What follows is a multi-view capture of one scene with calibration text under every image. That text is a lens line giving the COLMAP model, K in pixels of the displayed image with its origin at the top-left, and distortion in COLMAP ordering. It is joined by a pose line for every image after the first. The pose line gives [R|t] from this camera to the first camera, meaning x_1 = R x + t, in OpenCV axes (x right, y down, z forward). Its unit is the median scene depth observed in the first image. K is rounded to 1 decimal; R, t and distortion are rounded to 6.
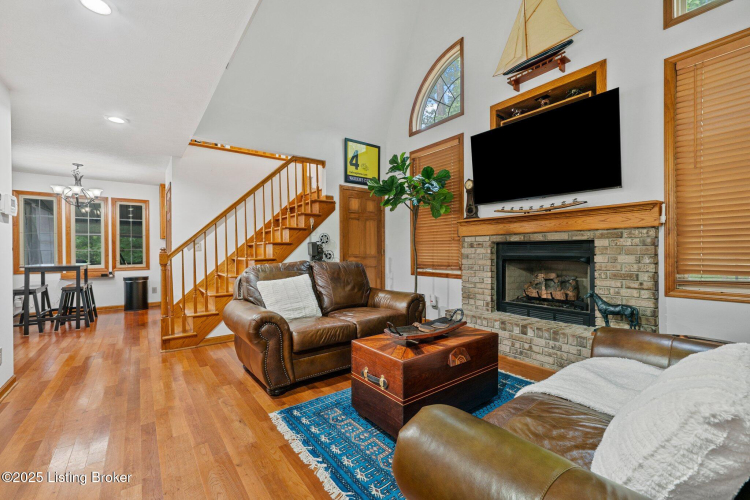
lens RADIAL K [[316.2, 0, 375.6], [0, 316.2, 249.1], [0, 0, 1]] dist [0.001307, -0.000281]
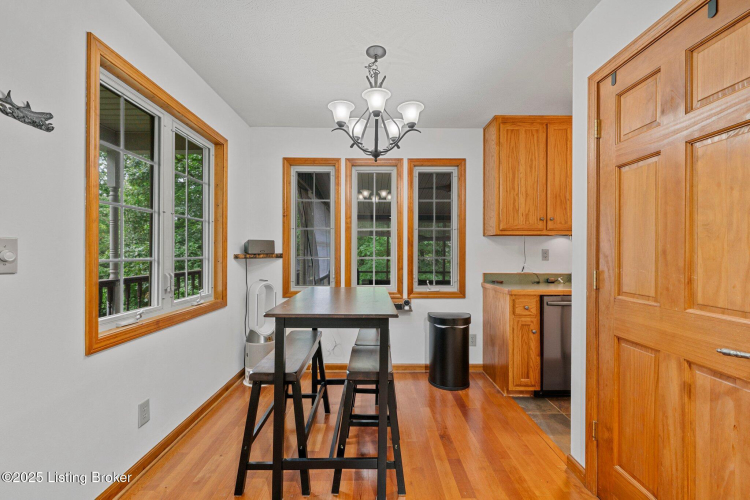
lens RADIAL K [[316.2, 0, 374.8], [0, 316.2, 251.9], [0, 0, 1]] dist [0.001307, -0.000281]
pose [[0.801820, 0.005201, -0.597543, -0.911554], [-0.001895, 0.999979, 0.006160, -0.018890], [0.597563, -0.003807, 0.801813, 0.880624]]
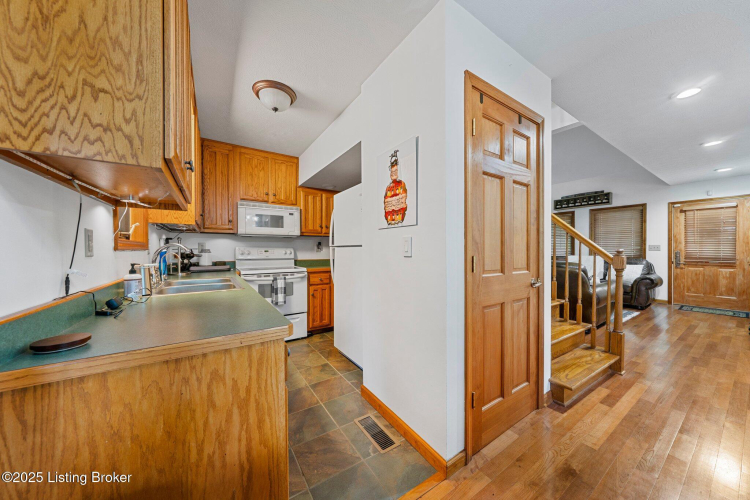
lens RADIAL K [[252.0, 0, 377.7], [0, 252.0, 250.9], [0, 0, 1]] dist [0.001947, 0.000611]
pose [[0.060770, -0.000296, 0.998152, -1.313902], [-0.002763, 0.999996, 0.000465, 0.000973], [-0.998148, -0.002786, 0.060769, 1.525128]]
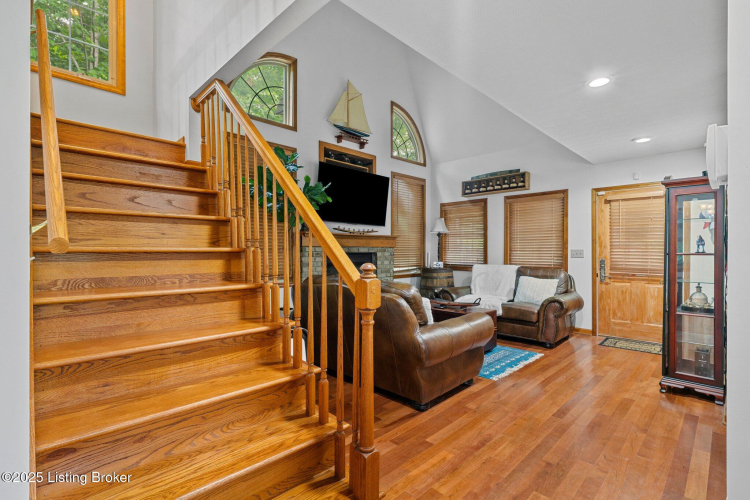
lens RADIAL K [[351.2, 0, 374.0], [0, 351.2, 251.5], [0, 0, 1]] dist [0.002457, -0.000665]
pose [[-0.134346, 0.007090, 0.990909, -1.033397], [-0.004830, 0.999958, -0.007810, -0.015471], [-0.990923, -0.005836, -0.134306, 1.001599]]
